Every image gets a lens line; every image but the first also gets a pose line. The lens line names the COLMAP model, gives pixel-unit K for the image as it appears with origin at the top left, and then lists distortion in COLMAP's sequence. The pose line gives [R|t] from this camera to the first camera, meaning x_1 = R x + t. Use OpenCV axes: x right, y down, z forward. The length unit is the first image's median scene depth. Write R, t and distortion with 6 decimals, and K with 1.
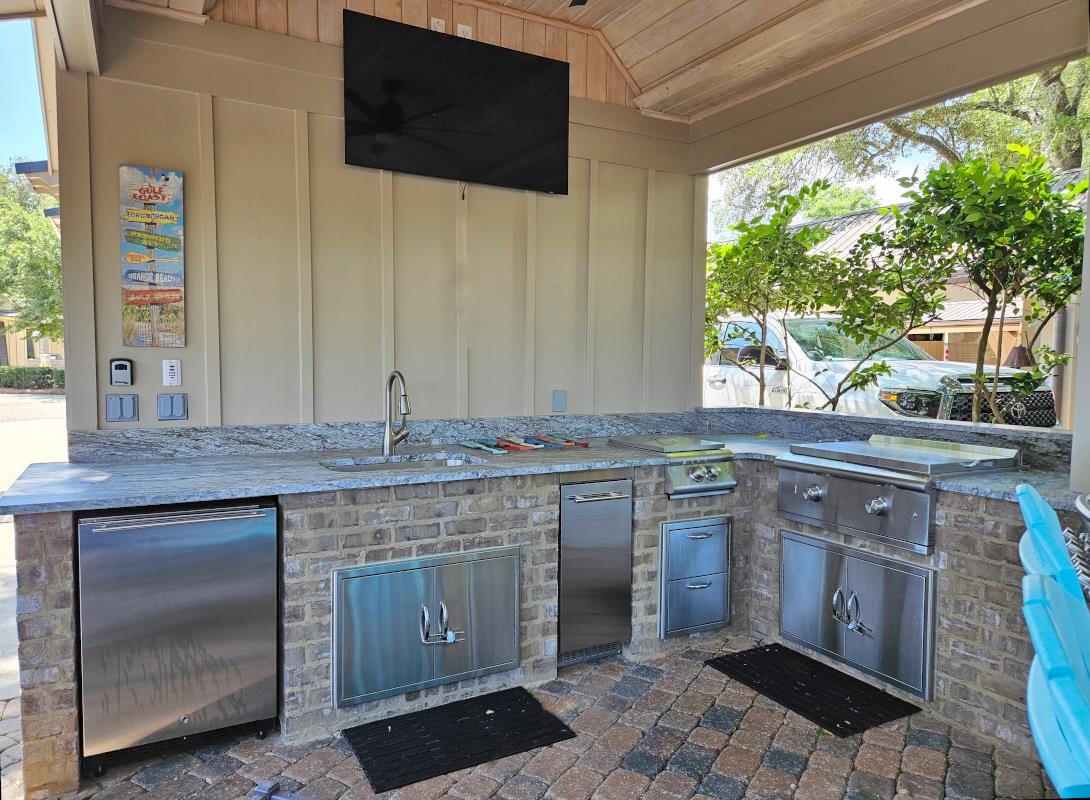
lens RADIAL K [[728.4, 0, 539.8], [0, 728.4, 405.4], [0, 0, 1]] dist [0.087744, -0.085965]
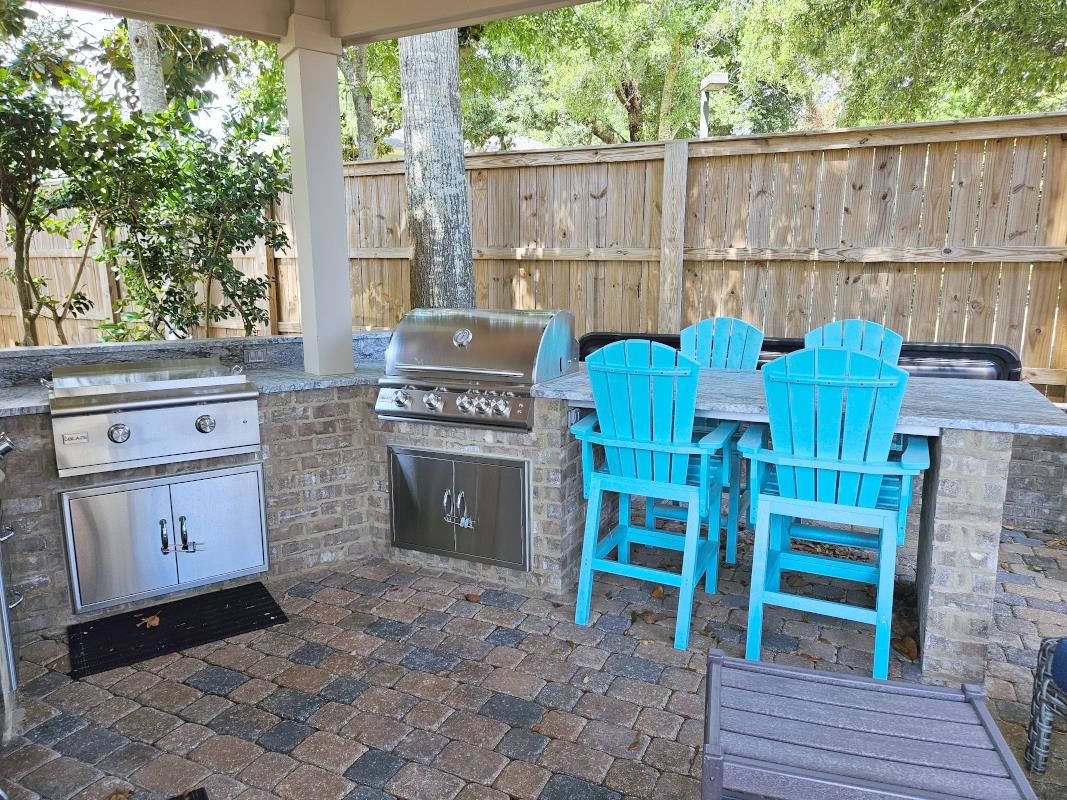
lens RADIAL K [[711.5, 0, 515.1], [0, 711.5, 403.0], [0, 0, 1]] dist [0.077739, -0.066480]
pose [[-0.079632, -0.175007, 0.981342, -0.532617], [0.071156, 0.980959, 0.180712, -0.042574], [-0.994281, 0.084219, -0.065663, 0.588482]]
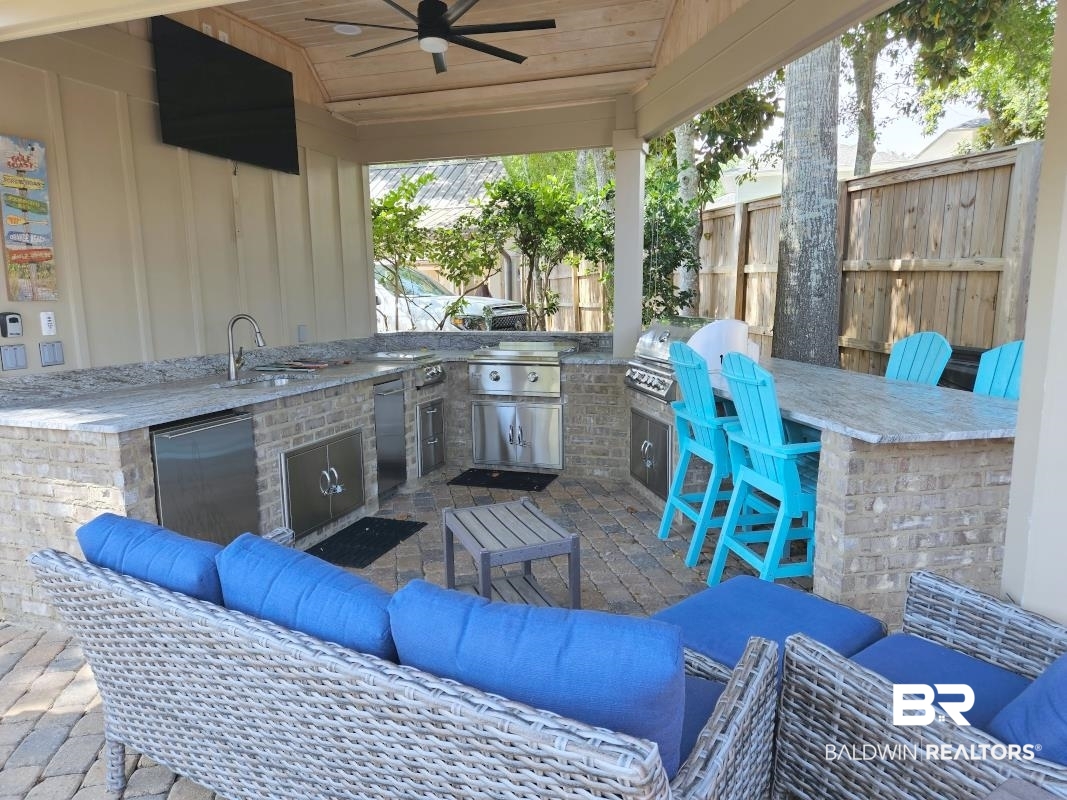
lens RADIAL K [[711.5, 0, 515.1], [0, 711.5, 403.0], [0, 0, 1]] dist [0.077739, -0.066480]
pose [[0.749378, -0.121084, 0.650978, -0.714654], [0.061181, 0.991594, 0.114011, -0.006941], [-0.659310, -0.045609, 0.750486, -0.311811]]
